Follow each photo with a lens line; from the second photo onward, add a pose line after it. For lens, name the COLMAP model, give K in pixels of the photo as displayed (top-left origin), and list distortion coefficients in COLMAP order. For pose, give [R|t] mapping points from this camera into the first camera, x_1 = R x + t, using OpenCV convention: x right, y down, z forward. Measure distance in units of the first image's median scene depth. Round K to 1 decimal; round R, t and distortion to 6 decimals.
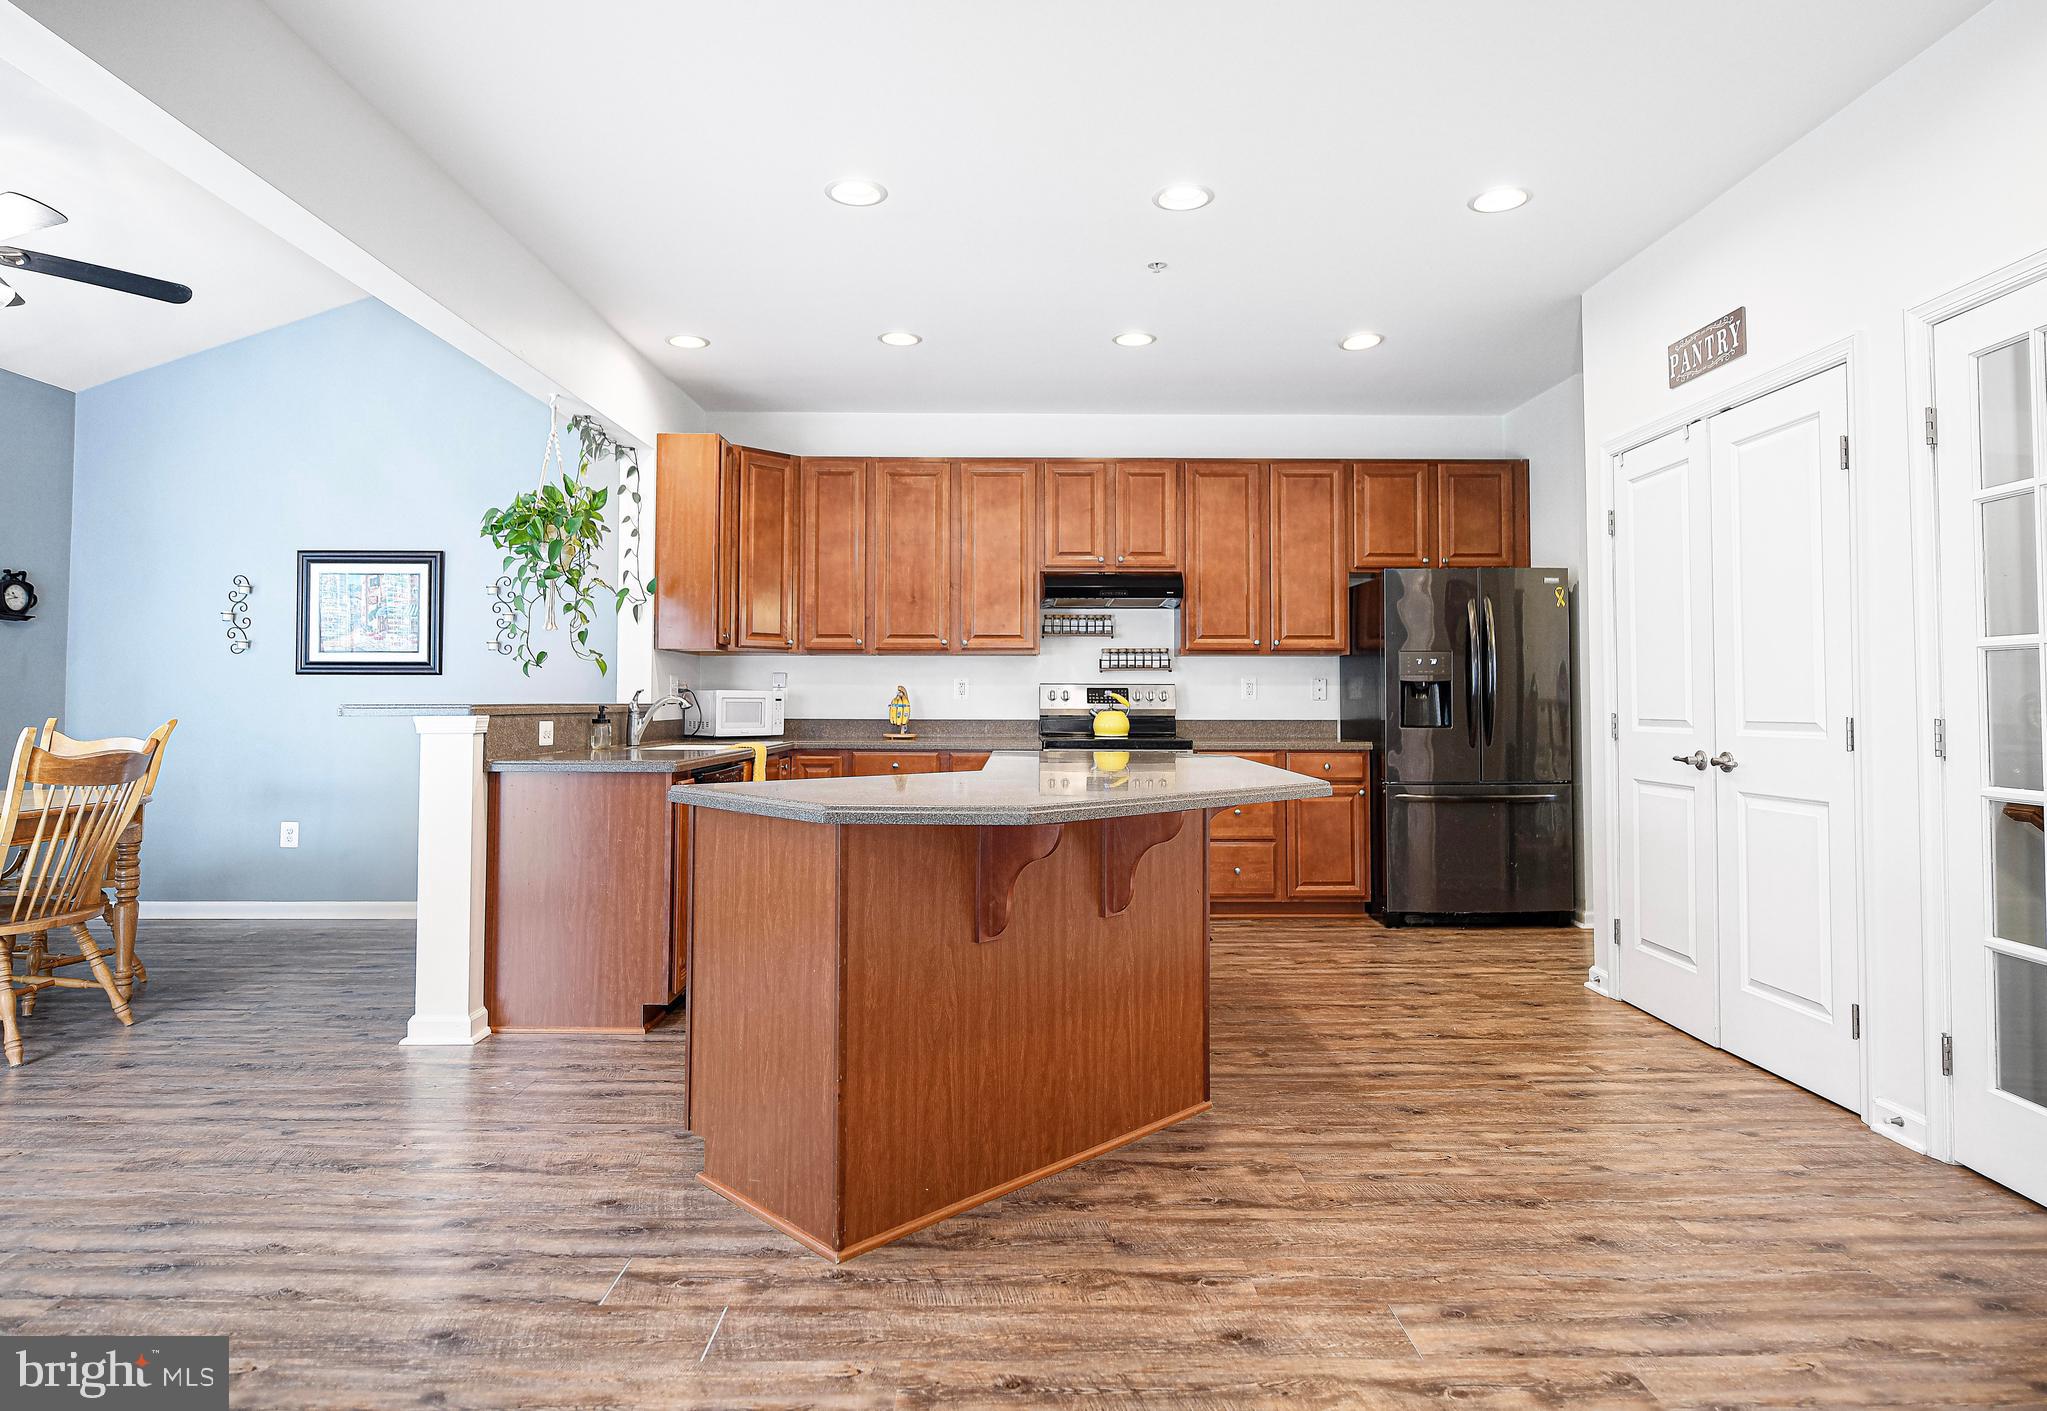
lens RADIAL K [[1145.2, 0, 1039.4], [0, 1145.2, 663.4], [0, 0, 1]] dist [-0.001687, -0.002182]
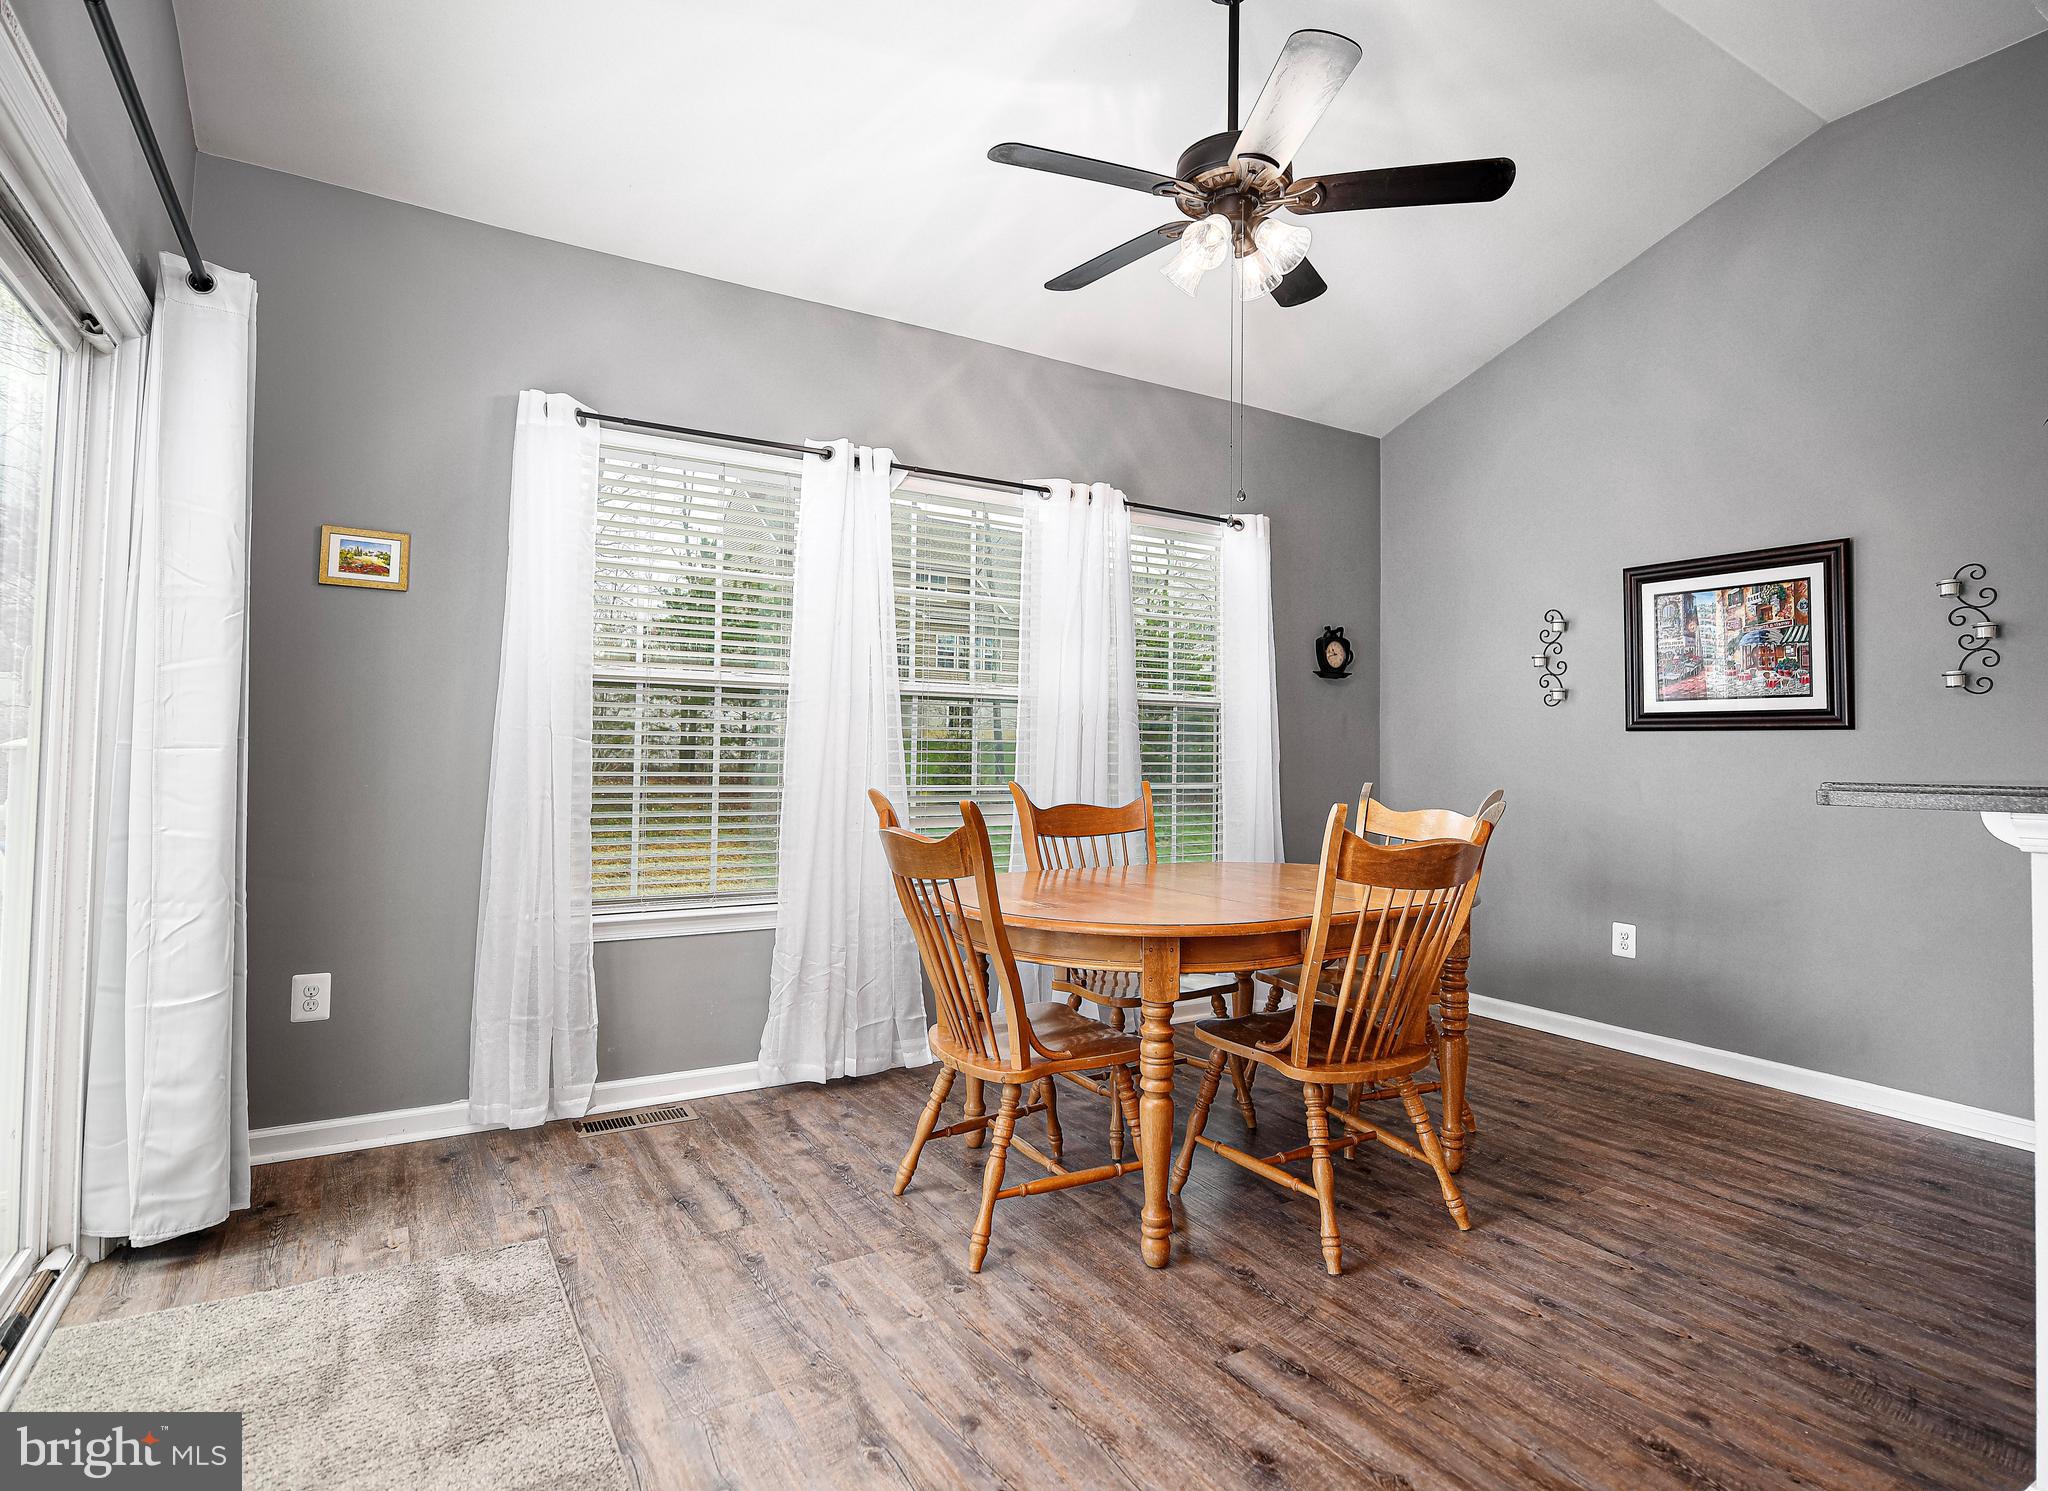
lens RADIAL K [[1028.8, 0, 1029.3], [0, 1028.8, 723.7], [0, 0, 1]] dist [-0.026808, 0.000440]
pose [[0.489901, -0.014850, -0.871651, -0.403564], [0.015421, 0.999846, -0.008367, 0.007529], [0.871641, -0.009342, 0.490055, 0.477689]]
